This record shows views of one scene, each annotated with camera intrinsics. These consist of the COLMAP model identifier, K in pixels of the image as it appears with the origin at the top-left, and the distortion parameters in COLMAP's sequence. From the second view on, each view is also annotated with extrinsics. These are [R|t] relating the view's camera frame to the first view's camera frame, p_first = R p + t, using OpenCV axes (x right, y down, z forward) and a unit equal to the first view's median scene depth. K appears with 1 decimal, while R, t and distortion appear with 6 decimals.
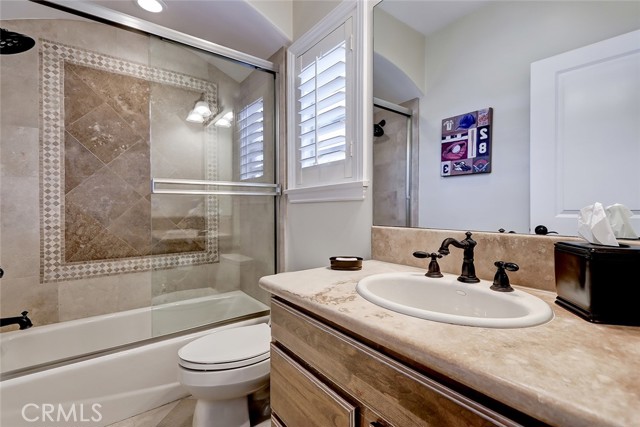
lens RADIAL K [[295.7, 0, 320.2], [0, 295.7, 211.7], [0, 0, 1]] dist [0.001532, 0.000188]
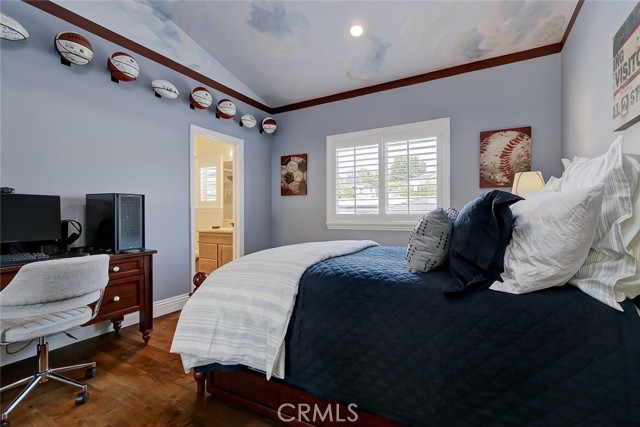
lens RADIAL K [[295.7, 0, 320.9], [0, 295.7, 215.3], [0, 0, 1]] dist [0.001532, 0.000188]
pose [[0.914730, -0.004834, 0.404036, -0.161717], [0.010458, 0.999877, -0.011713, 0.041140], [-0.403930, 0.014940, 0.914668, -2.273018]]
